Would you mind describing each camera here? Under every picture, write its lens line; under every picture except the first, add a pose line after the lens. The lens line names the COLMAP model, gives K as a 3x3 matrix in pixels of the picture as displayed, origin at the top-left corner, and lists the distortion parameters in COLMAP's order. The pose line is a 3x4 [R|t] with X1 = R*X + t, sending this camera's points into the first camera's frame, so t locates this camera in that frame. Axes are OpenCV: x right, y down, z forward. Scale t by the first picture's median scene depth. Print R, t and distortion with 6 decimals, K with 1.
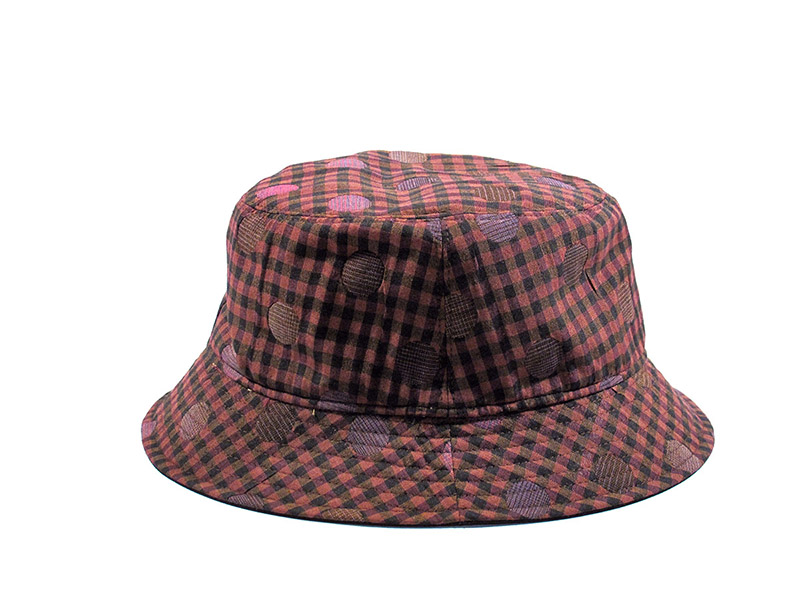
lens RADIAL K [[1293.9, 0, 522.7], [0, 1293.9, 298.5], [0, 0, 1]] dist [-0.052738, 0.168966]
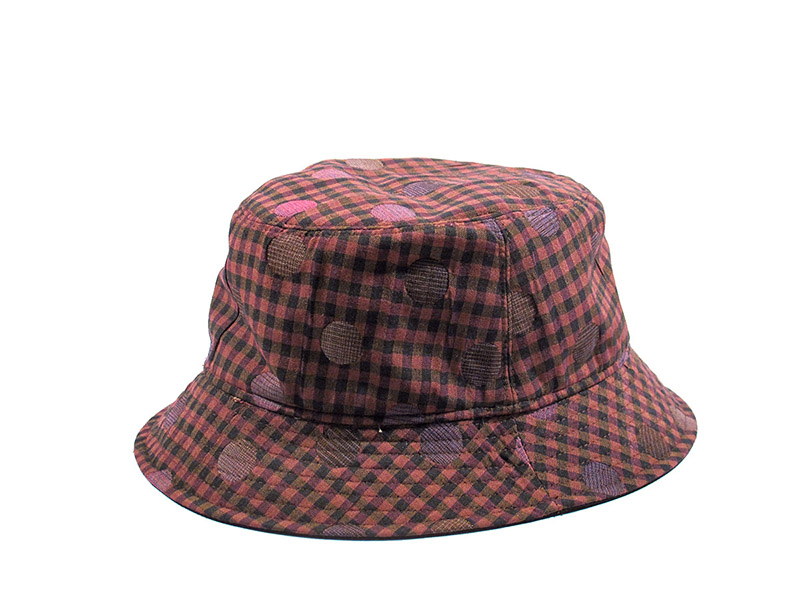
lens RADIAL K [[1254.8, 0, 464.2], [0, 1254.8, 283.0], [0, 0, 1]] dist [-0.044883, 0.017614]
pose [[0.918825, -0.111975, 0.378447, -0.454166], [0.114394, 0.993304, 0.016163, -0.029940], [-0.377722, 0.028441, 0.925482, 0.100691]]
